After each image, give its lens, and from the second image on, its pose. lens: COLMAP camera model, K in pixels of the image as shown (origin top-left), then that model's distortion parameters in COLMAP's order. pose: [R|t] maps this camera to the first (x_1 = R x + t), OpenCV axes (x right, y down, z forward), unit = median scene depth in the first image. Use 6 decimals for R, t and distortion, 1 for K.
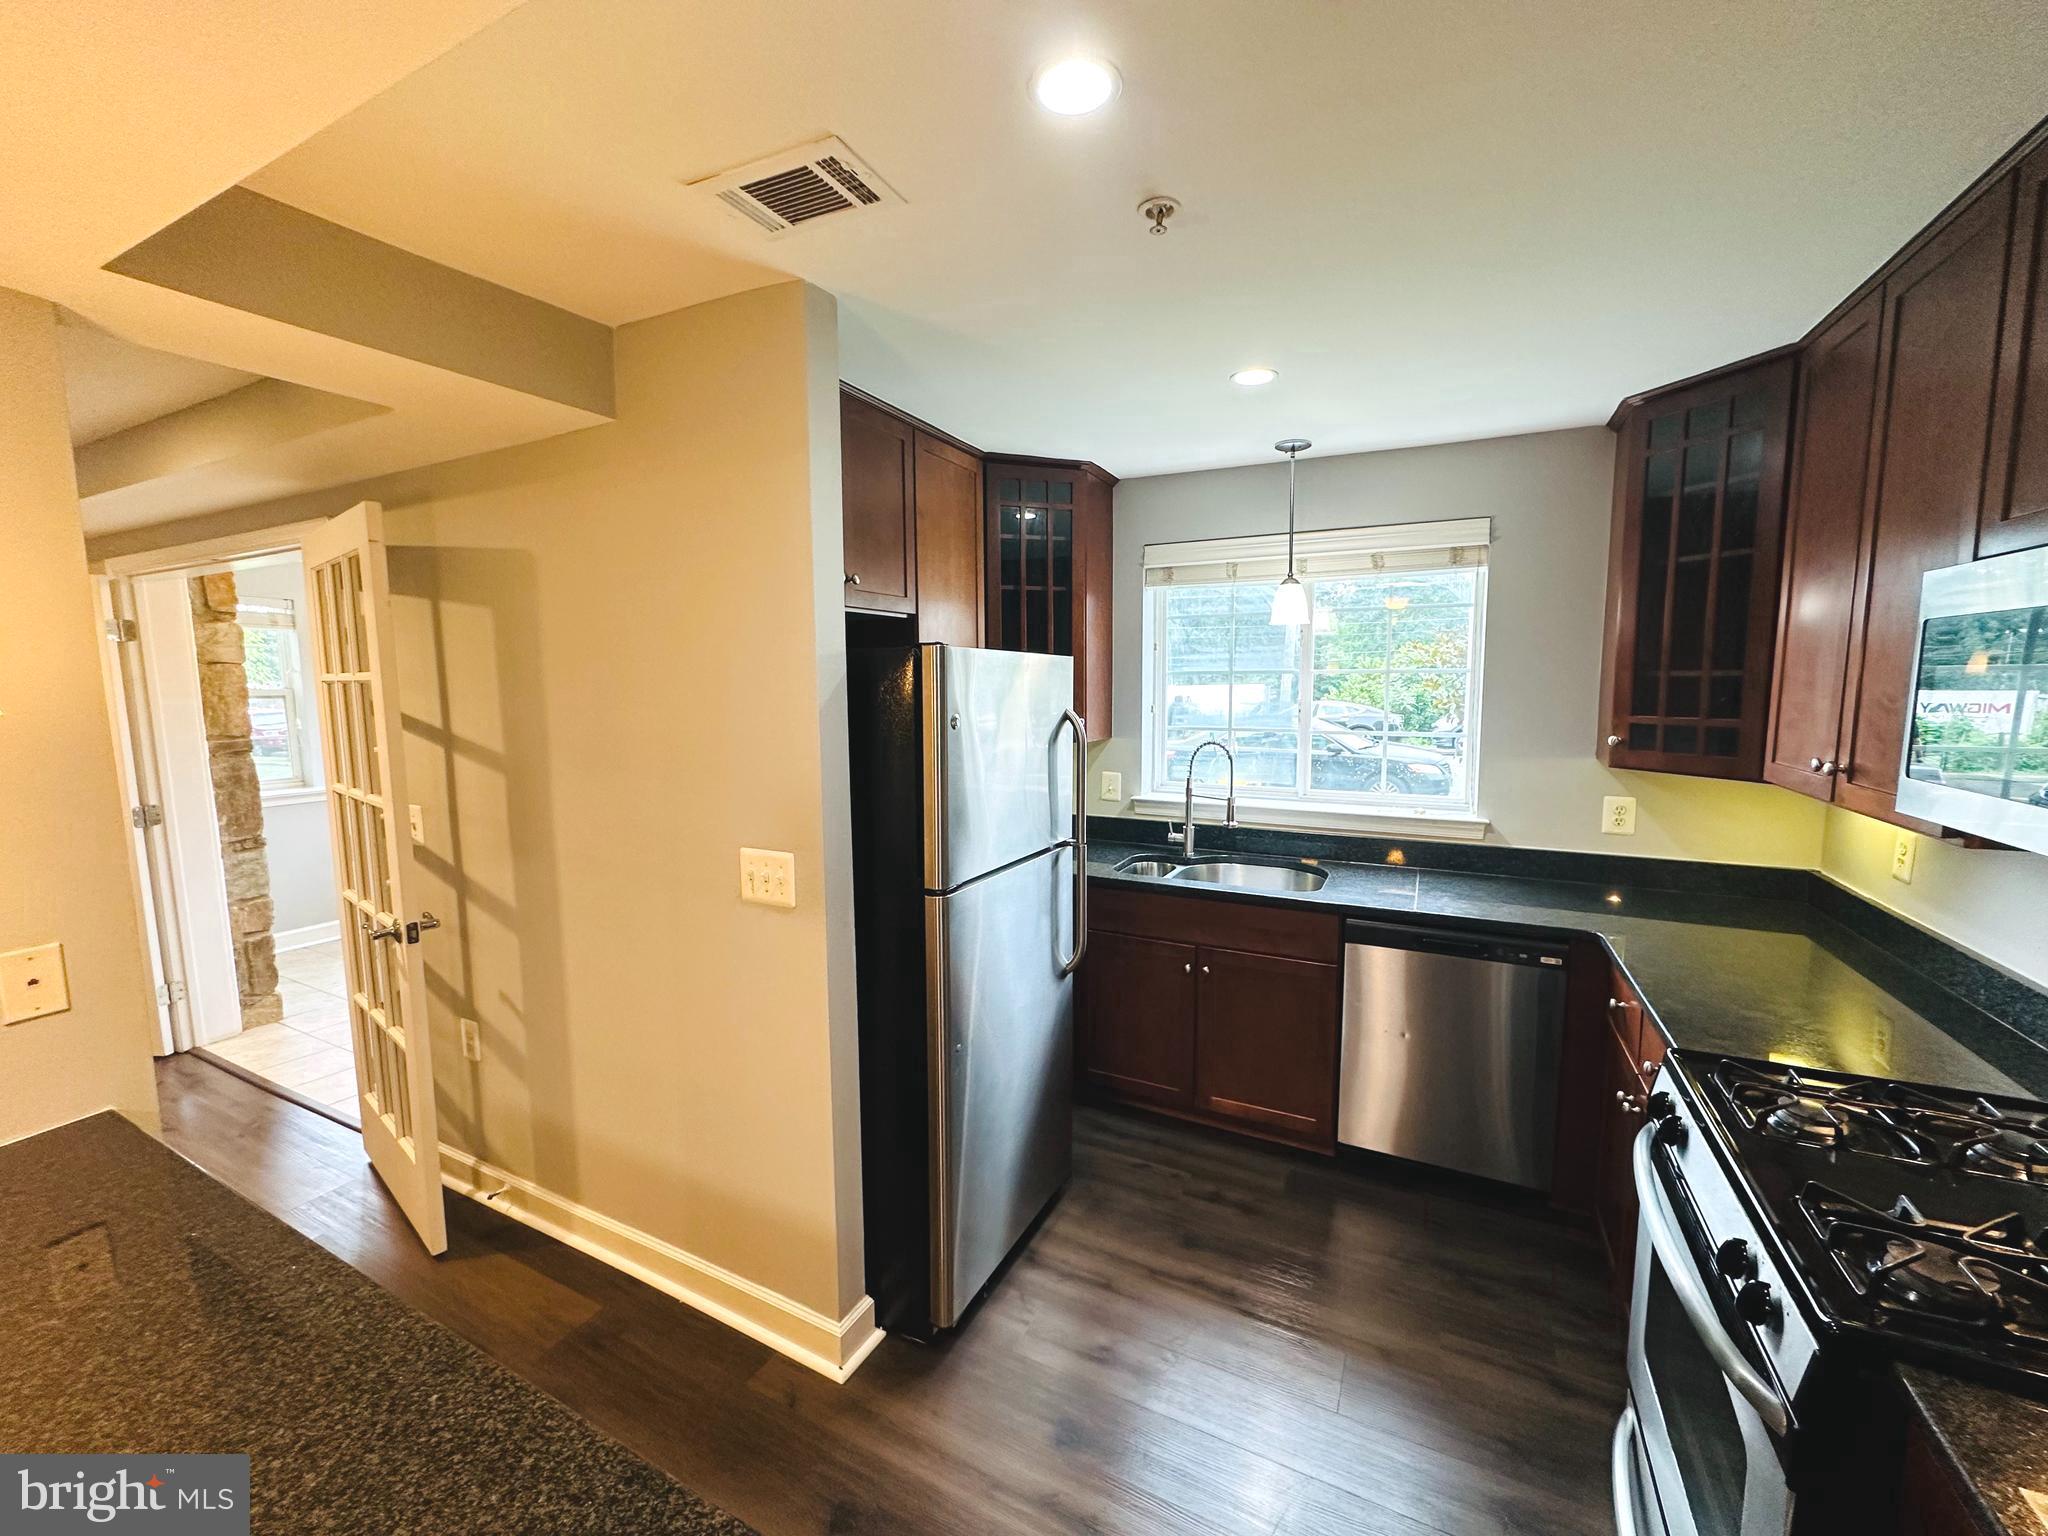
lens RADIAL K [[816.8, 0, 1026.4], [0, 816.8, 769.1], [0, 0, 1]] dist [-0.001063, 0.000001]
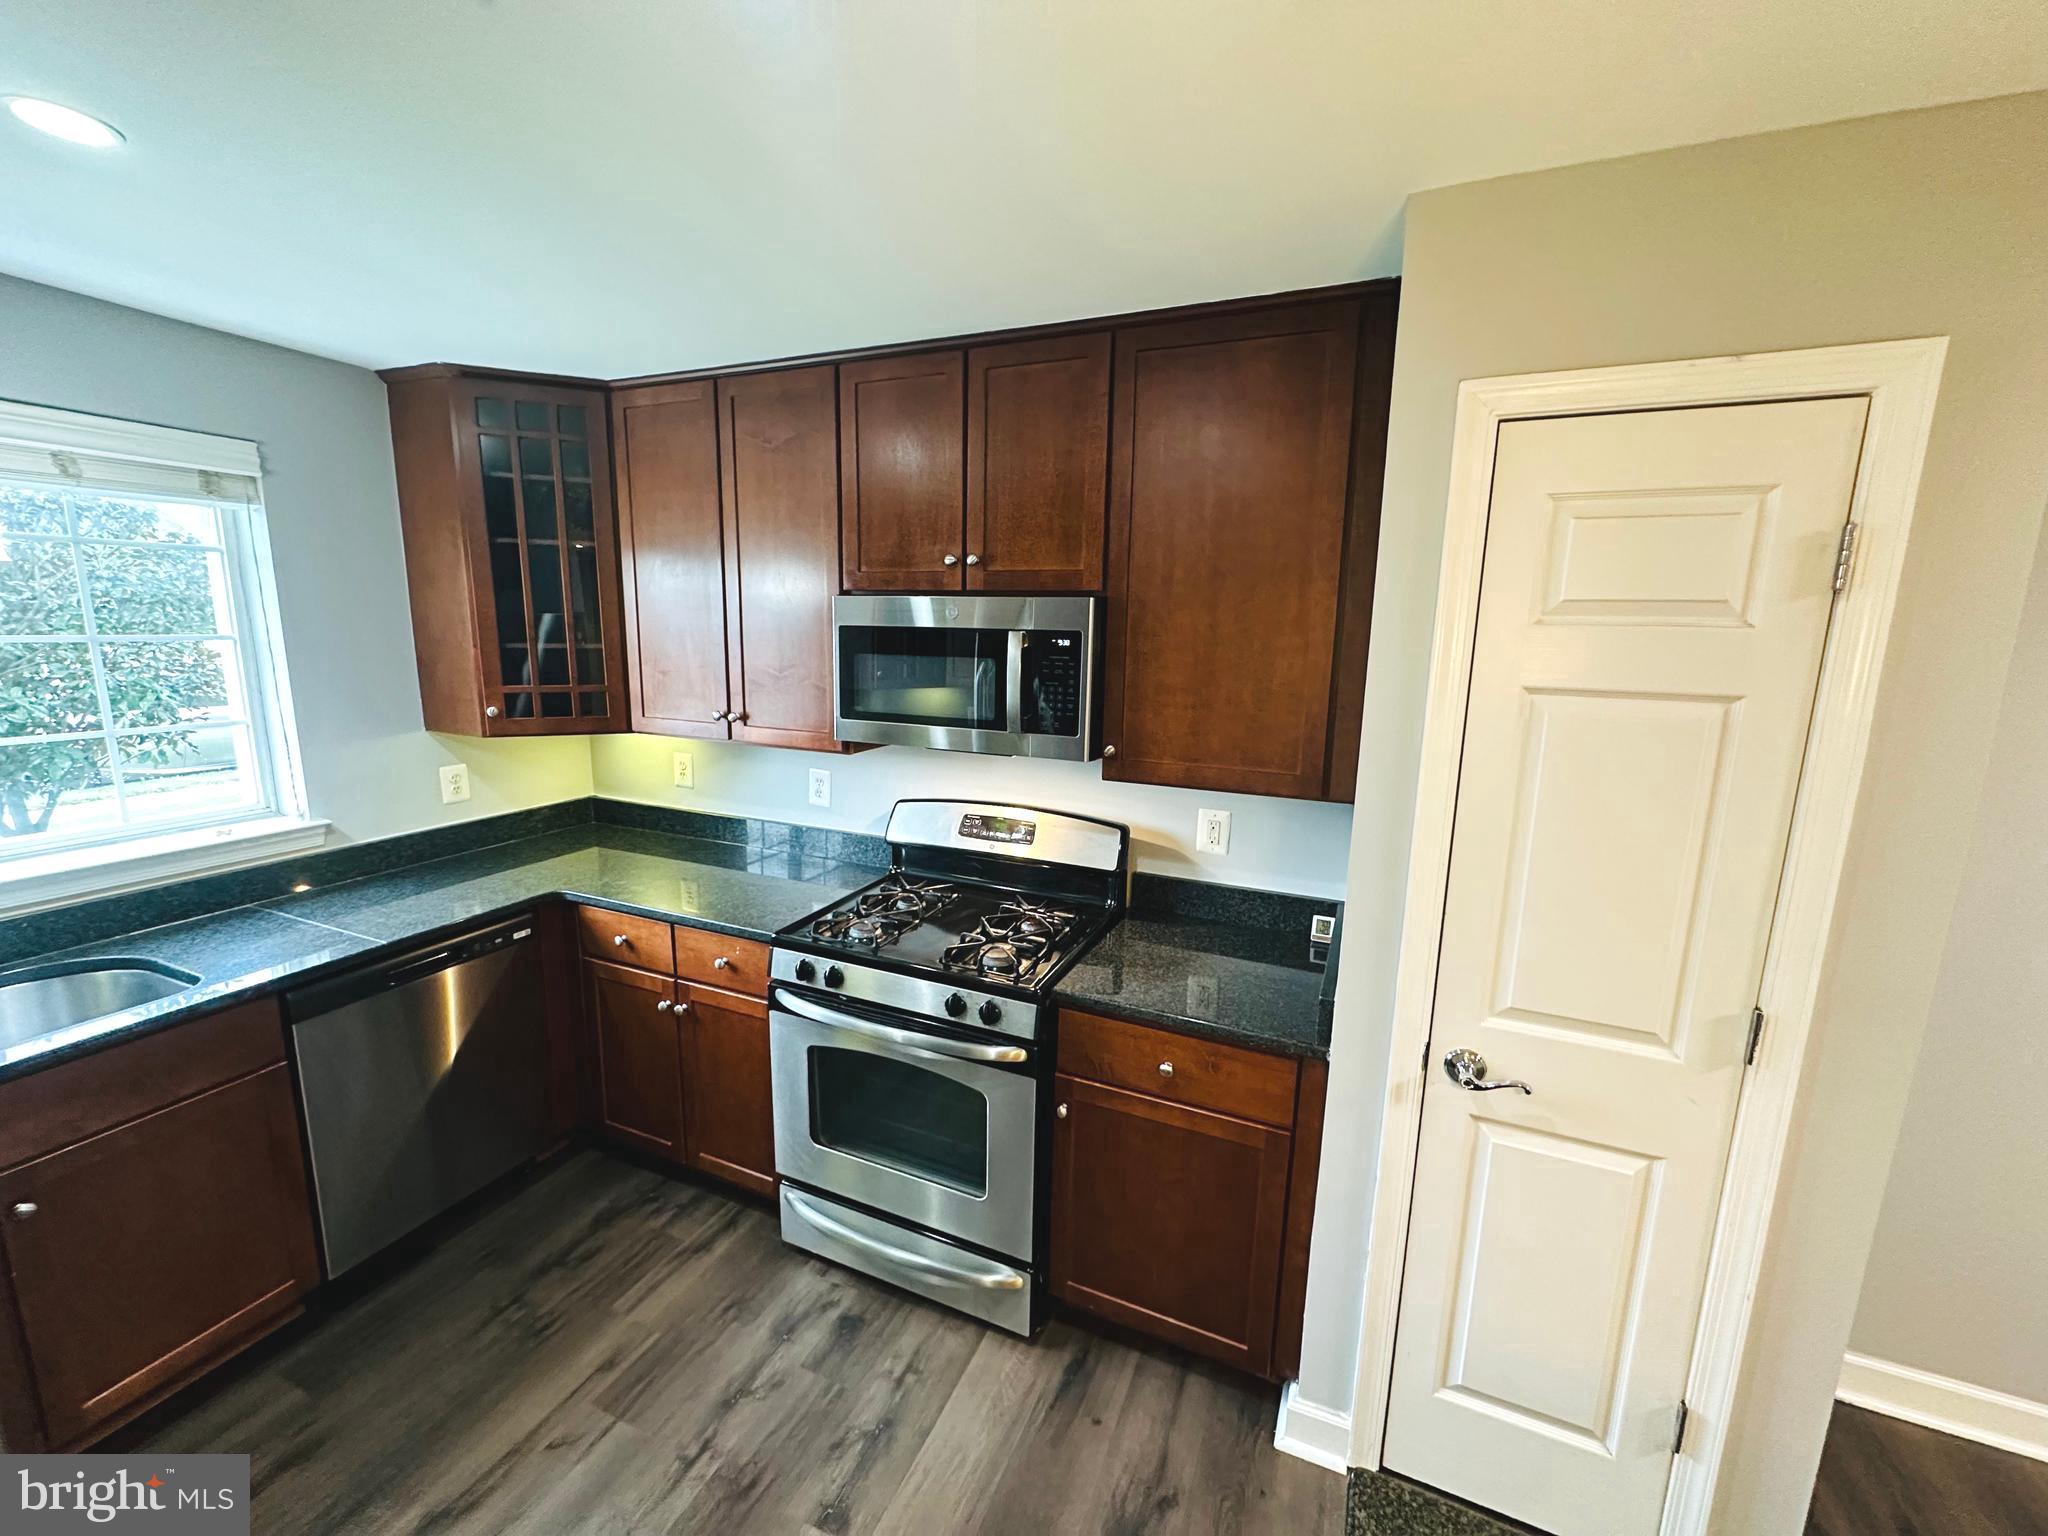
lens RADIAL K [[816.8, 0, 1021.4], [0, 816.8, 770.6], [0, 0, 1]] dist [-0.001063, 0.000001]
pose [[-0.051011, -0.169293, 0.984245, -0.309968], [0.096597, 0.980071, 0.173581, -0.069815], [-0.994016, 0.103930, -0.033641, 0.354596]]
